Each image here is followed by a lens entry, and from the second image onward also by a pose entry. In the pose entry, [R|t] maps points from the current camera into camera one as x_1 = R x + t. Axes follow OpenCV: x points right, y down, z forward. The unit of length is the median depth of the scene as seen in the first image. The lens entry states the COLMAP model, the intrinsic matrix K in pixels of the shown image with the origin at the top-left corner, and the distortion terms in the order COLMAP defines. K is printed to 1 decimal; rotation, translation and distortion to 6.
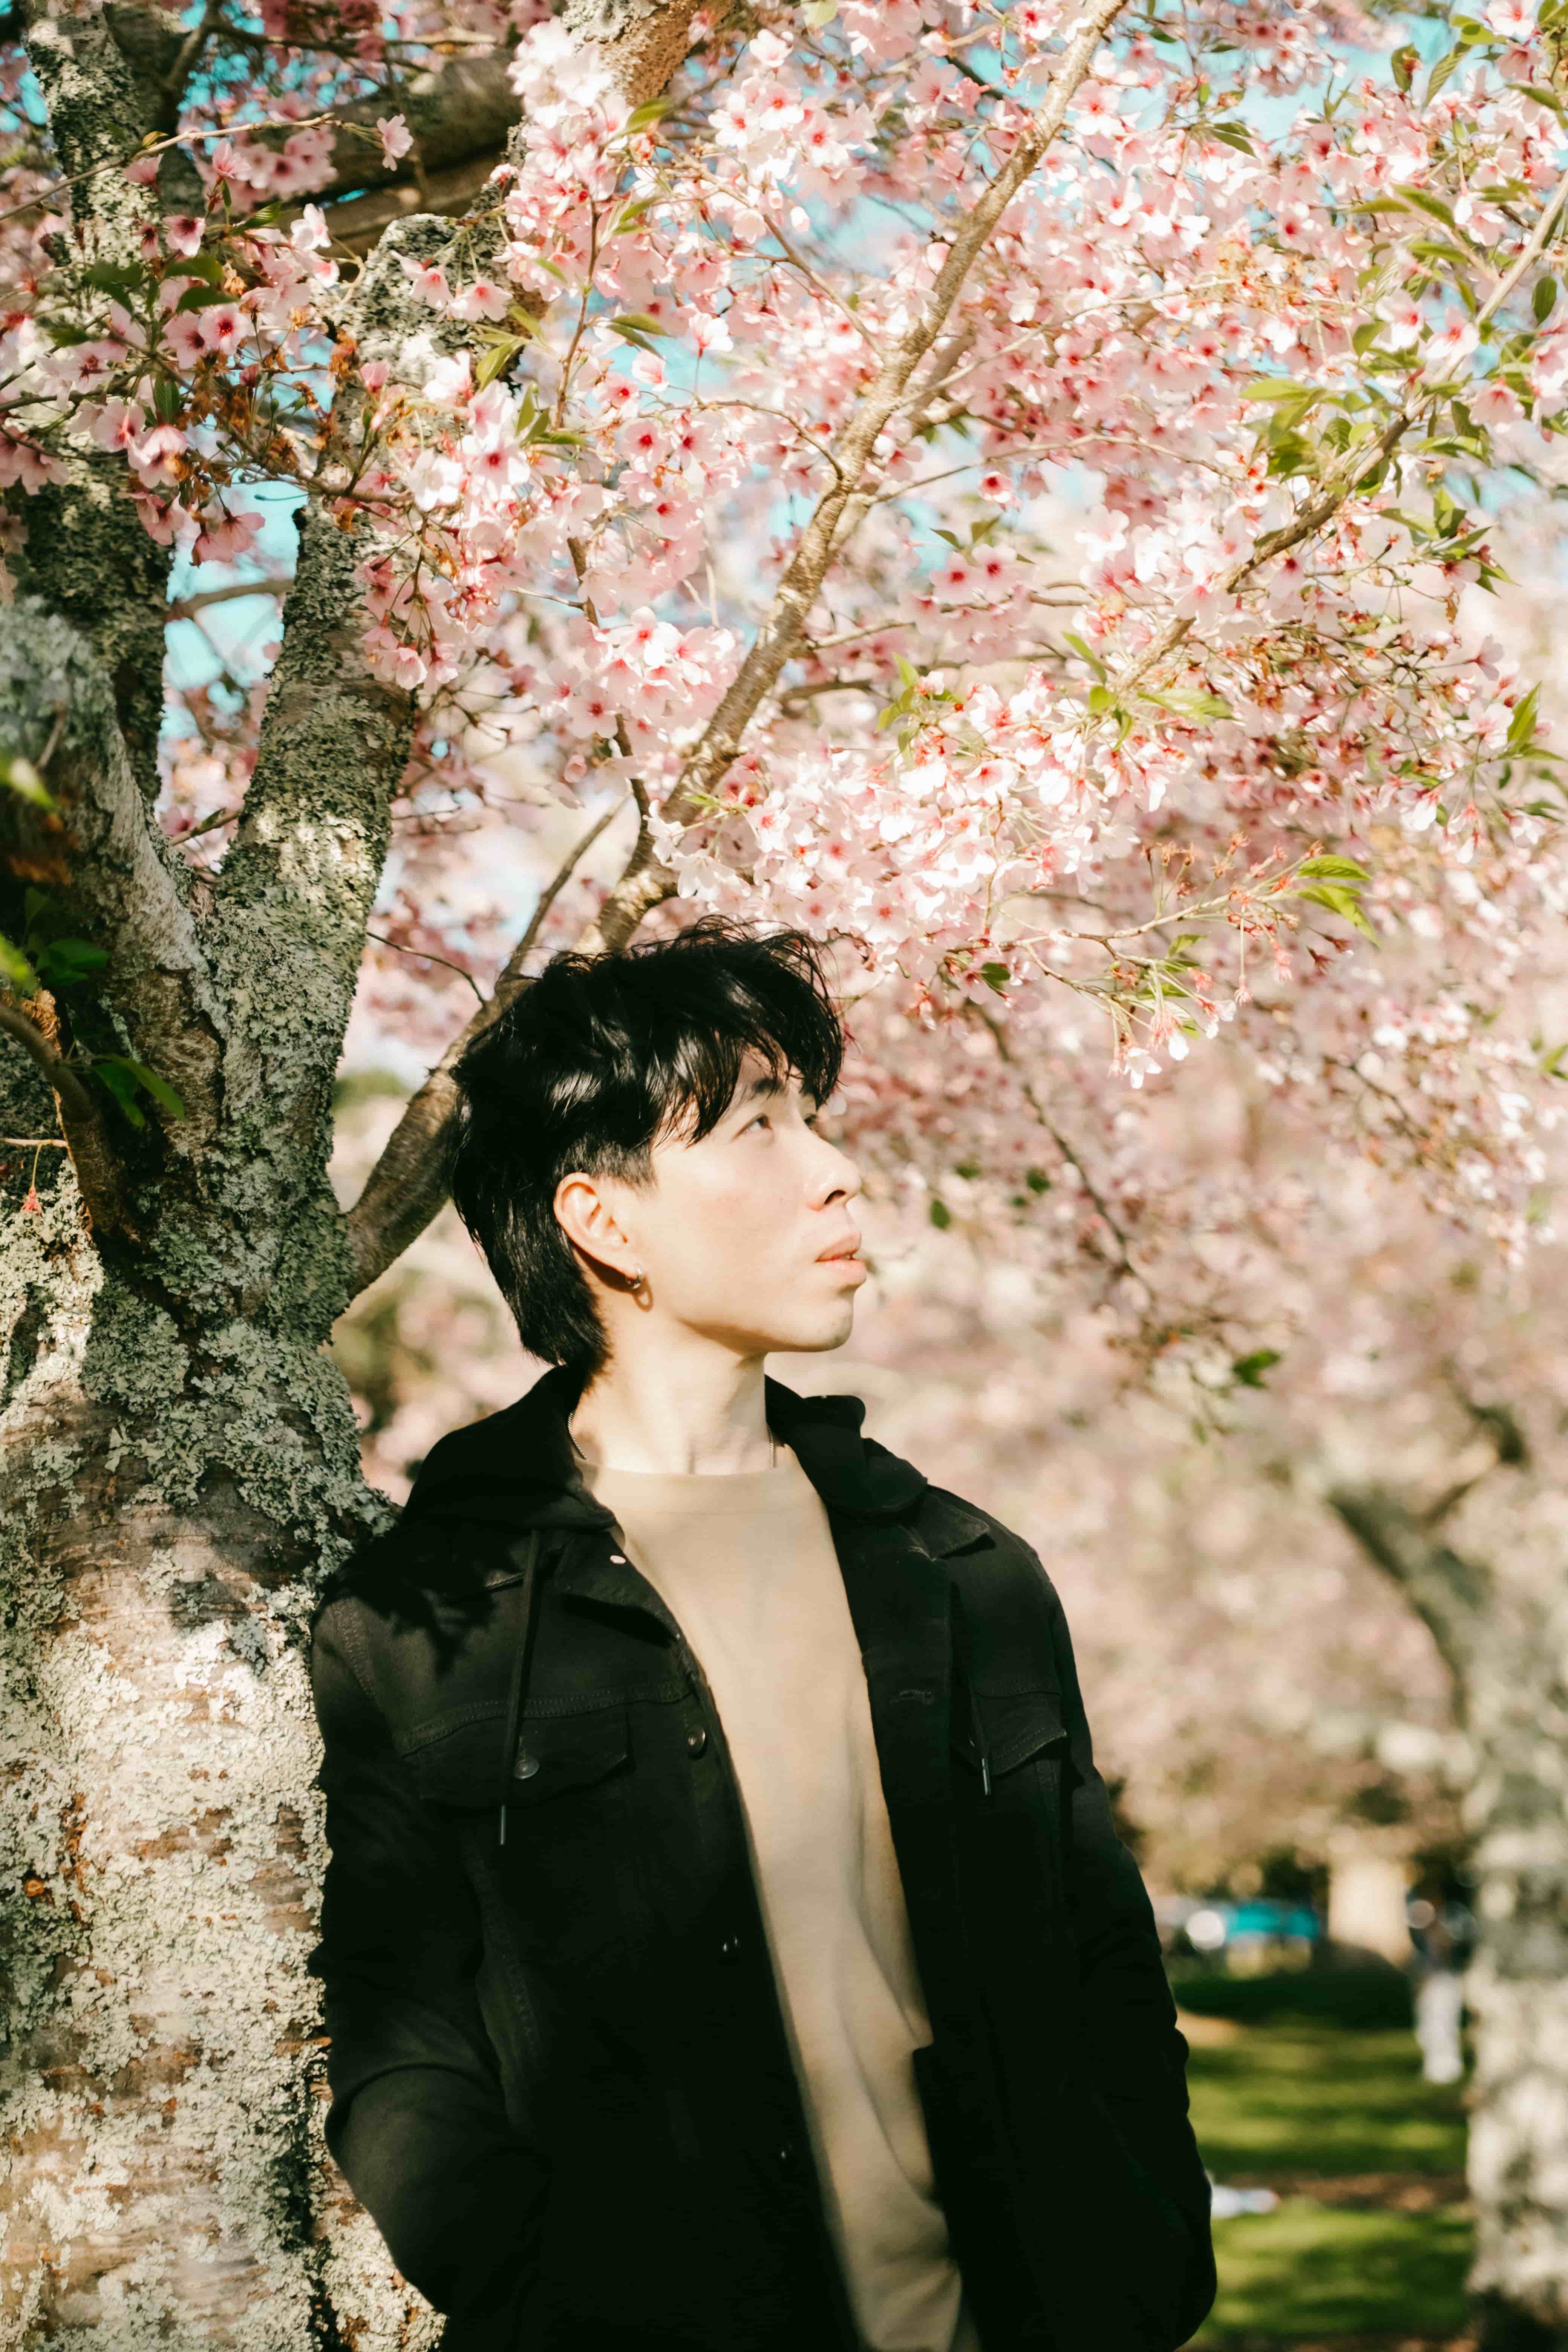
lens RADIAL K [[3398.3, 0, 784.5], [0, 3398.3, 1179.8], [0, 0, 1]] dist [0.016008, 0.000000]
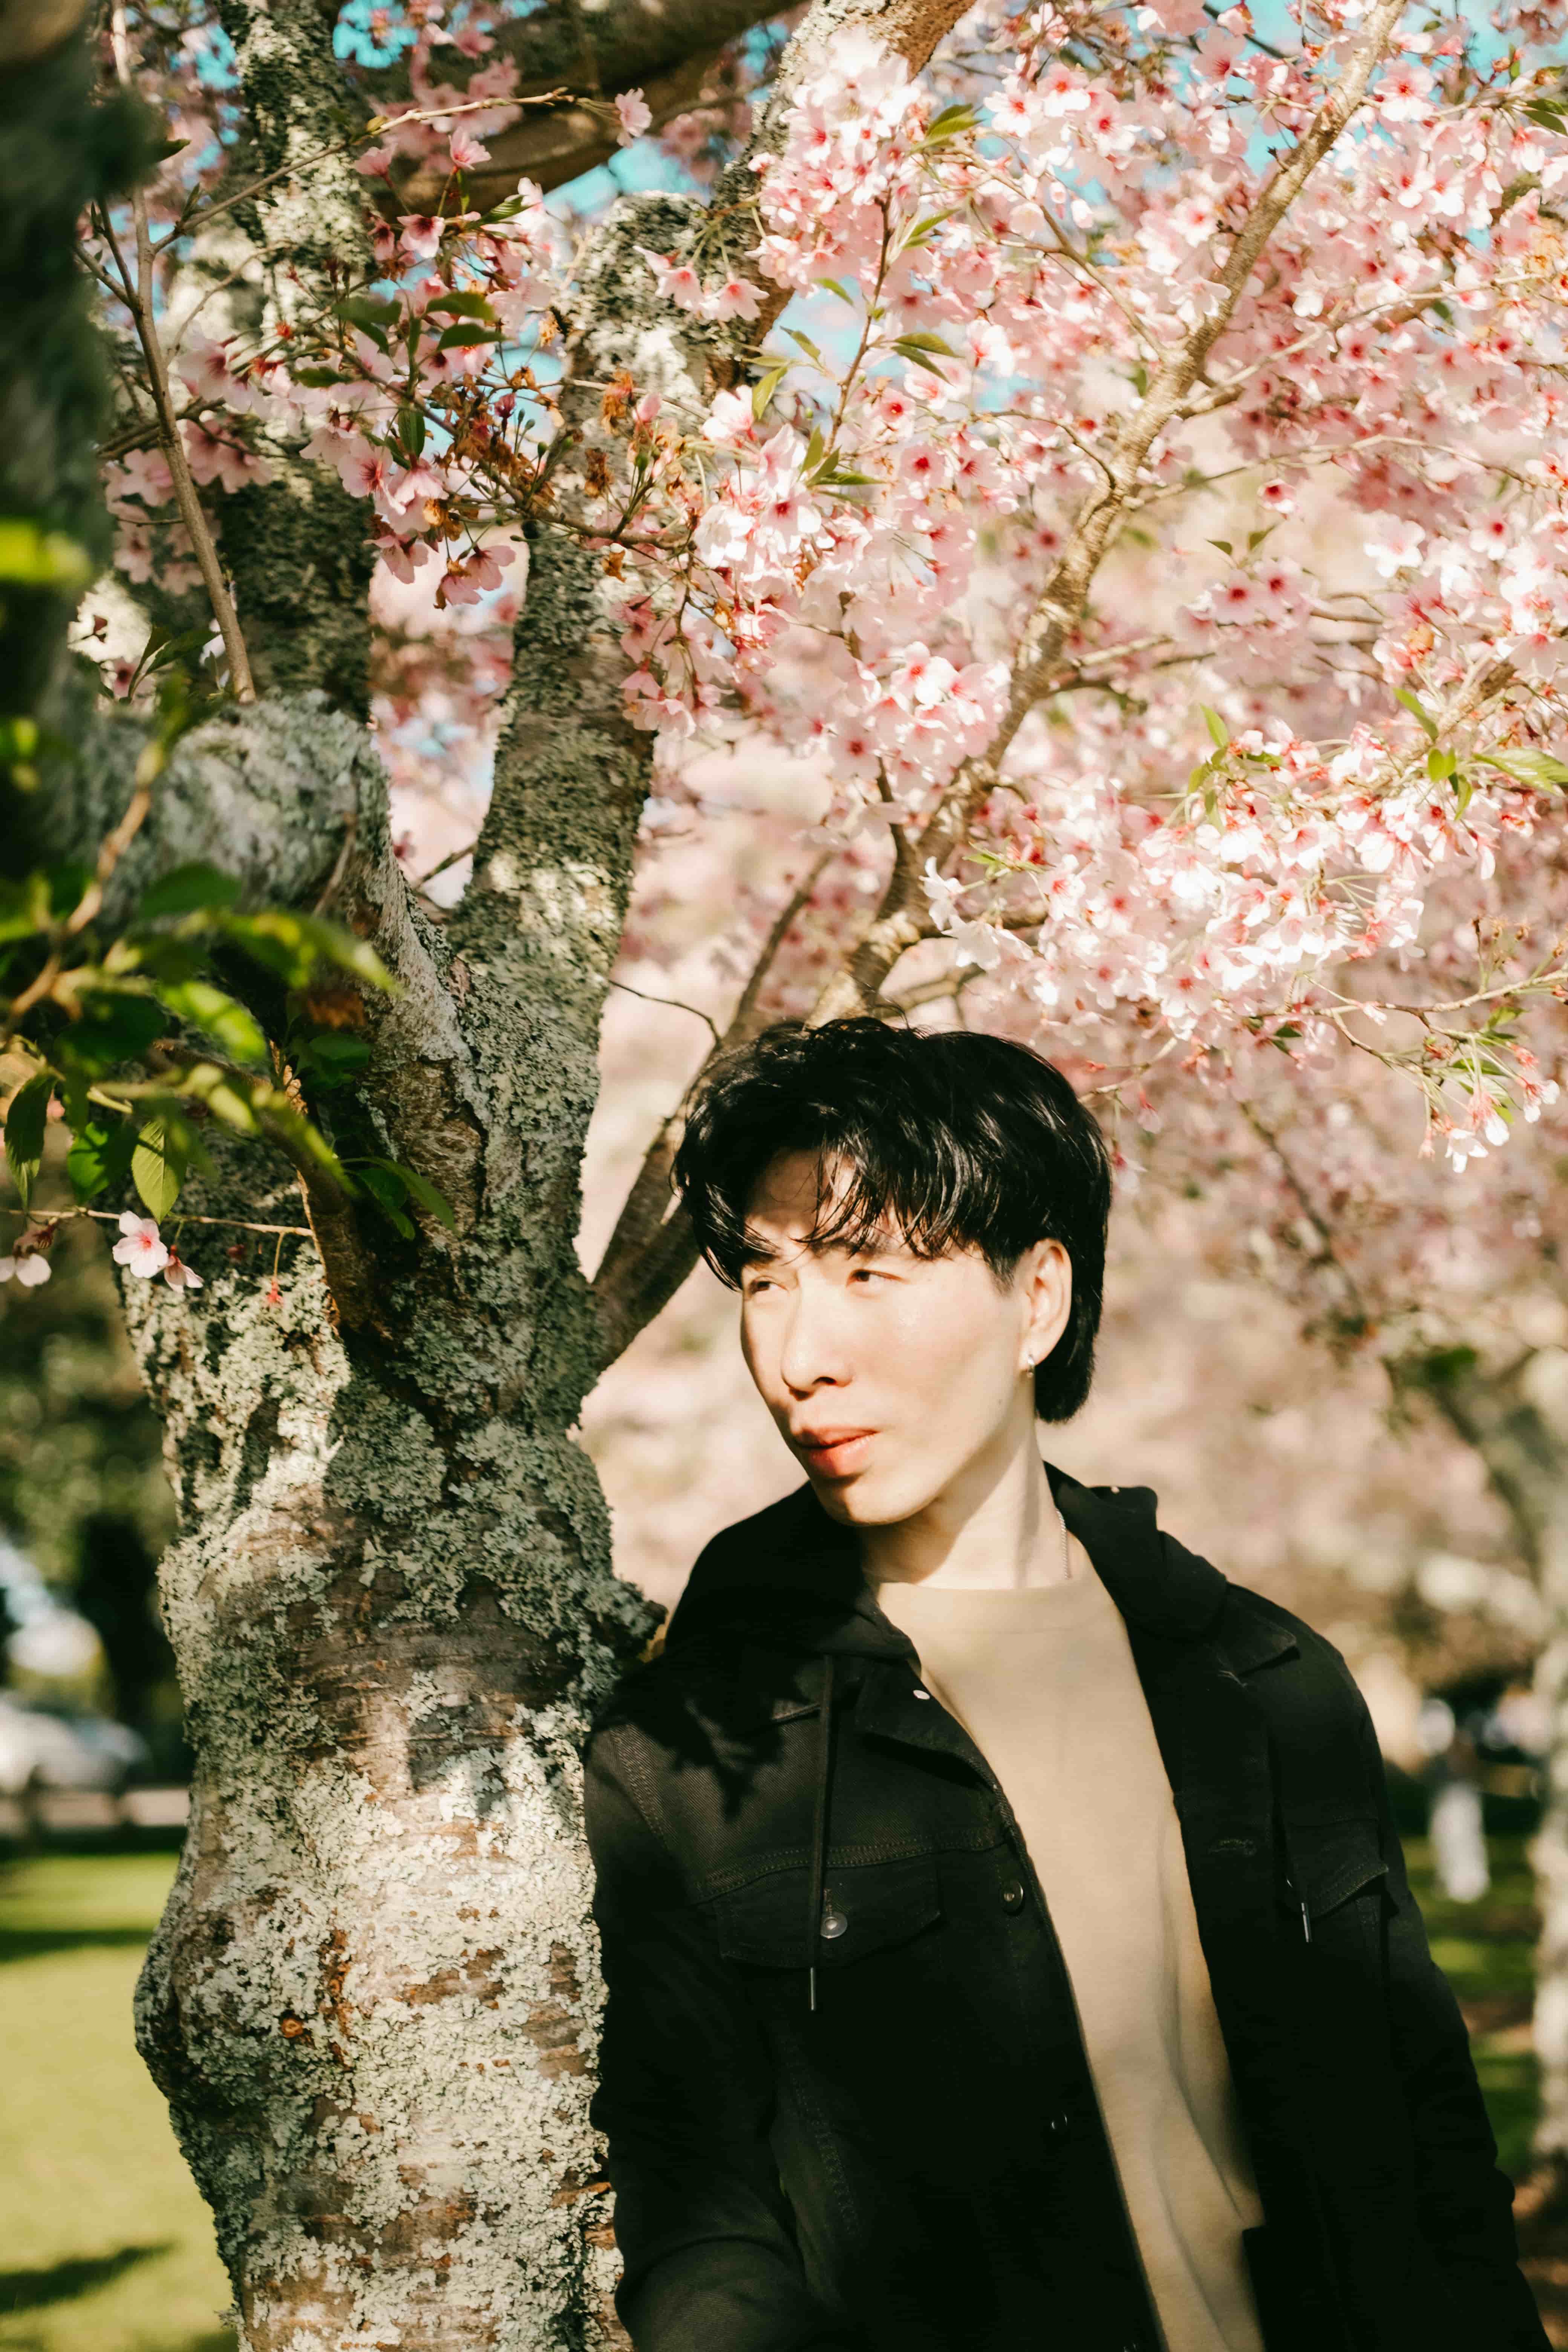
lens RADIAL K [[3398.3, 0, 782.9], [0, 3398.3, 1173.0], [0, 0, 1]] dist [0.016008, 0.000000]
pose [[0.999999, -0.000487, 0.001001, -0.082112], [0.000425, 0.998125, 0.061208, -0.083899], [-0.001029, -0.061207, 0.998125, 0.068272]]
